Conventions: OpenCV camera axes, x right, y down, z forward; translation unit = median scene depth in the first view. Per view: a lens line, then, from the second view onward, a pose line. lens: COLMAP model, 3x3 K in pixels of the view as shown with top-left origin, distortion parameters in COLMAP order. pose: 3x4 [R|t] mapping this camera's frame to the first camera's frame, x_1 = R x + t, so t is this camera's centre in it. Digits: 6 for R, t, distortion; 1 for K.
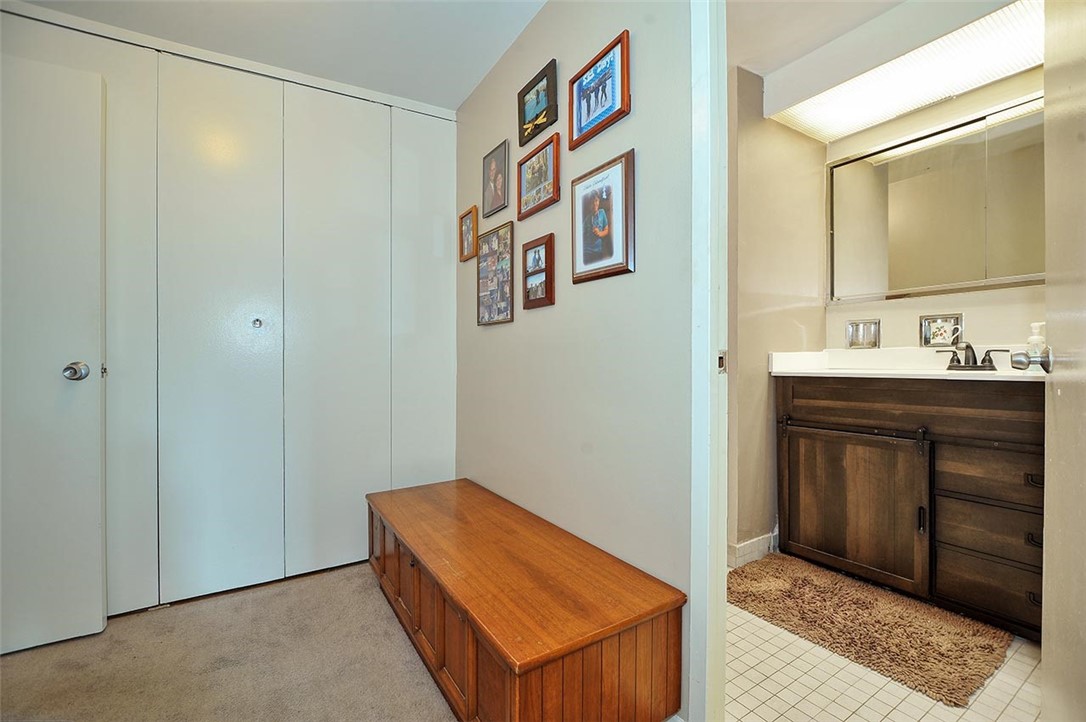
lens RADIAL K [[462.7, 0, 535.4], [0, 462.7, 363.3], [0, 0, 1]] dist [-0.016920, 0.001172]
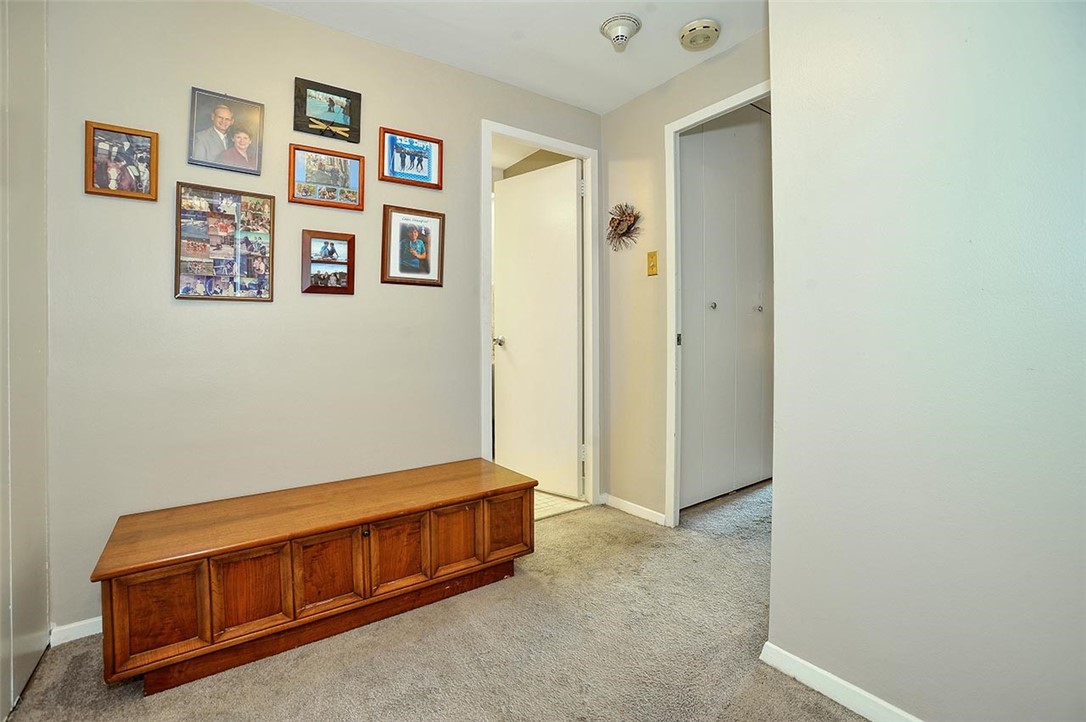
lens RADIAL K [[484.0, 0, 544.1], [0, 484.0, 360.3], [0, 0, 1]] dist [-0.046635, 0.007169]
pose [[-0.045378, -0.042567, 0.998063, -1.159665], [0.019196, 0.998870, 0.043474, -0.001711], [-0.998785, 0.021132, -0.044509, 0.534070]]
